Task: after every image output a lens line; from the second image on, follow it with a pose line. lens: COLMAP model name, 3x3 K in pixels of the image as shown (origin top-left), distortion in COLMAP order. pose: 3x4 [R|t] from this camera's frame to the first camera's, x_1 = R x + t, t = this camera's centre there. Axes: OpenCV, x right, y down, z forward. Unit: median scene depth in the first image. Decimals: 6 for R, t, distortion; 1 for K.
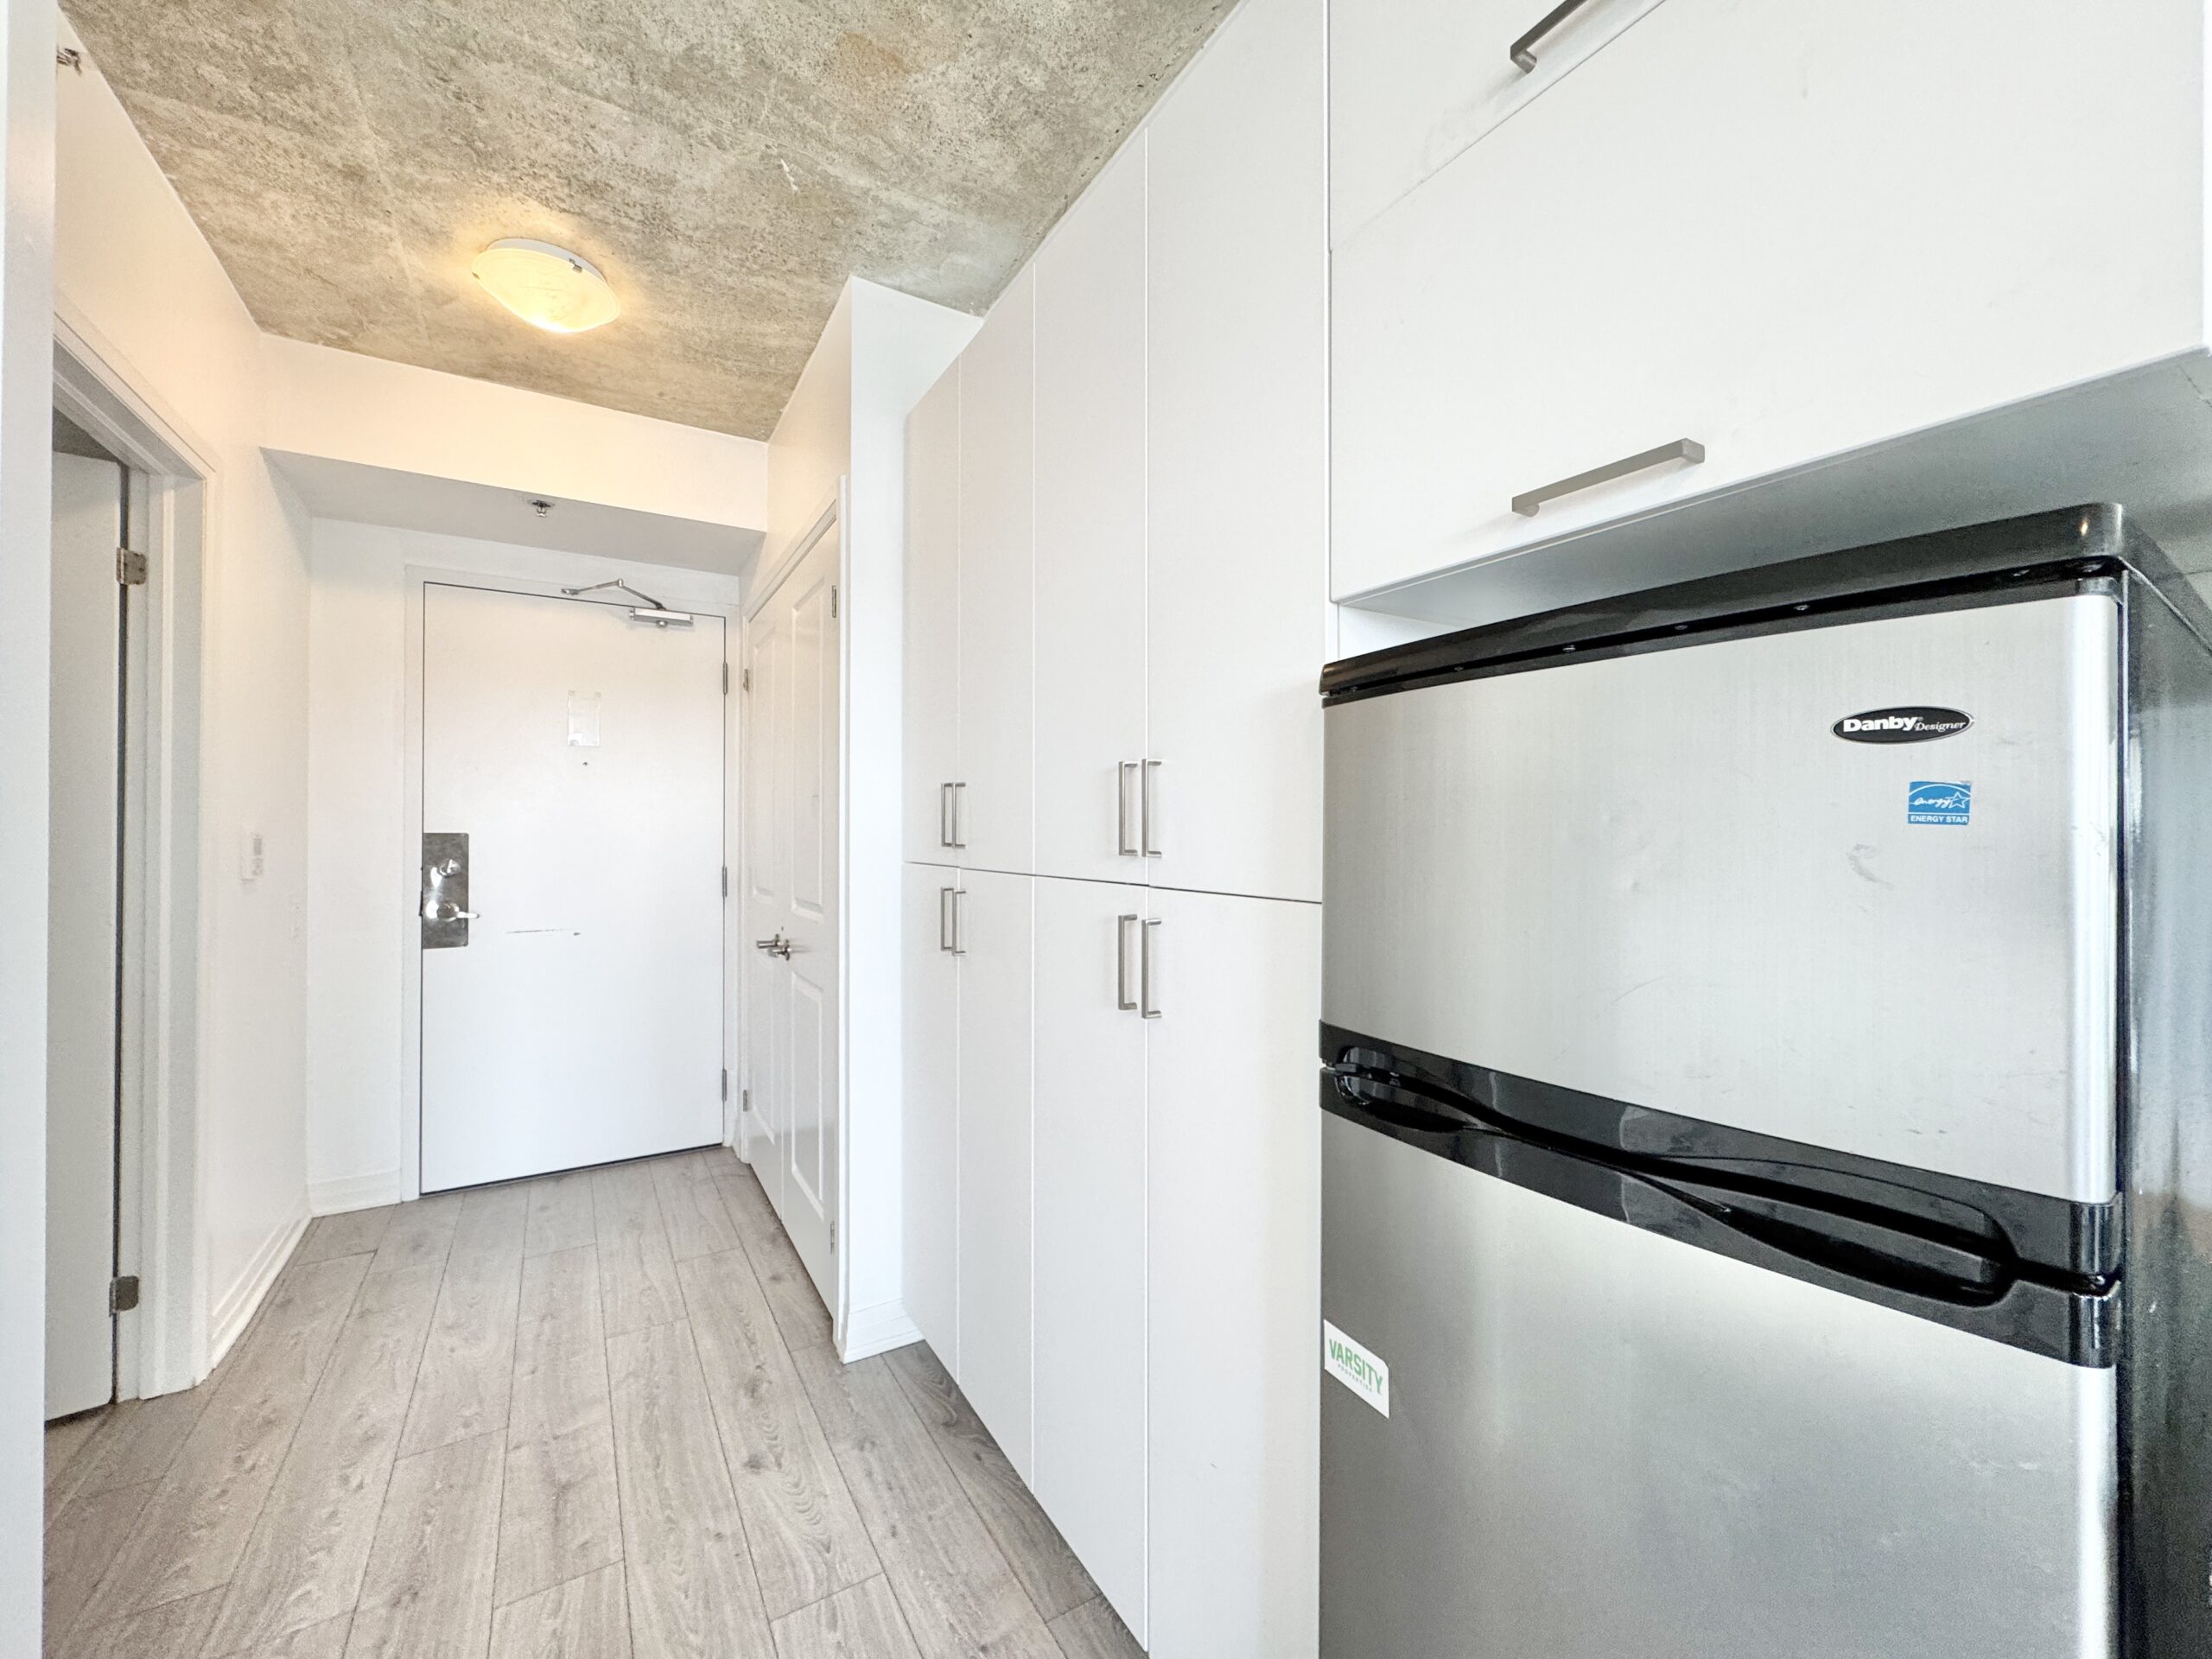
lens RADIAL K [[880.7, 0, 1108.3], [0, 880.7, 826.3], [0, 0, 1]] dist [-0.000886, -0.000198]
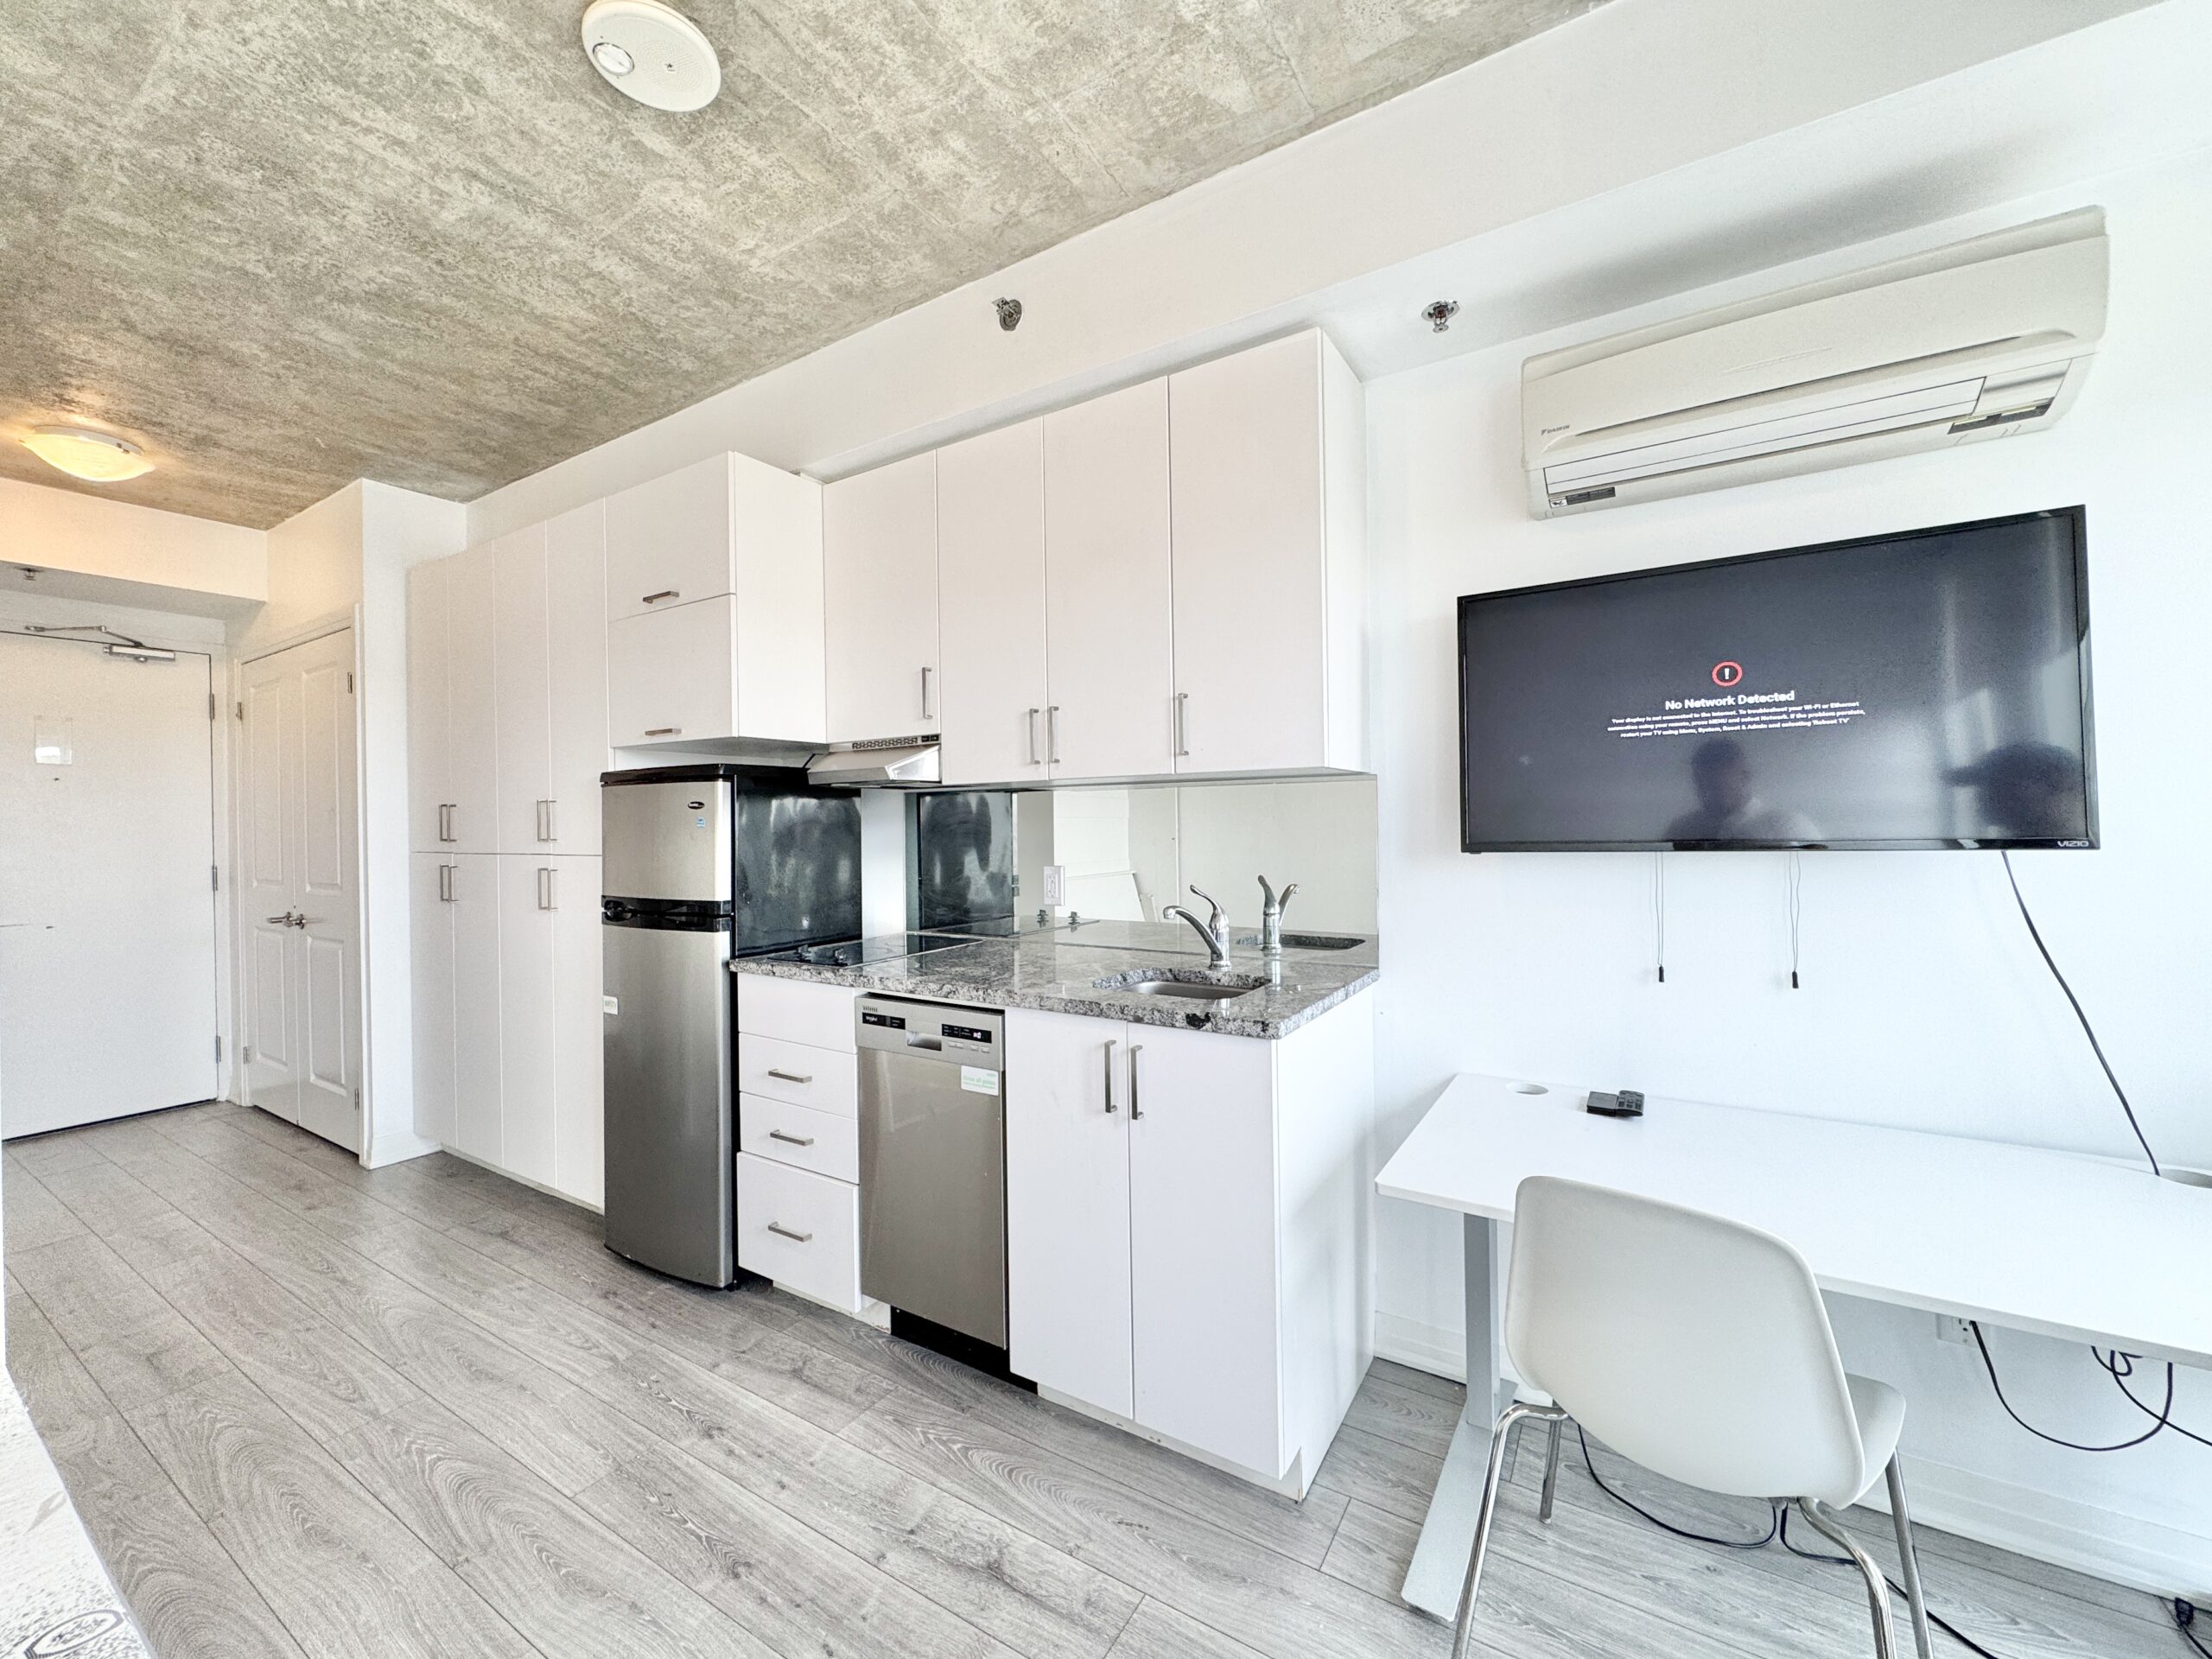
lens RADIAL K [[880.7, 0, 1106.7], [0, 880.7, 824.9], [0, 0, 1]] dist [-0.000886, -0.000198]
pose [[0.894335, -0.014565, 0.447160, 0.180933], [0.012455, 0.999893, 0.007658, -0.005280], [-0.447224, -0.001280, 0.894421, -0.977265]]
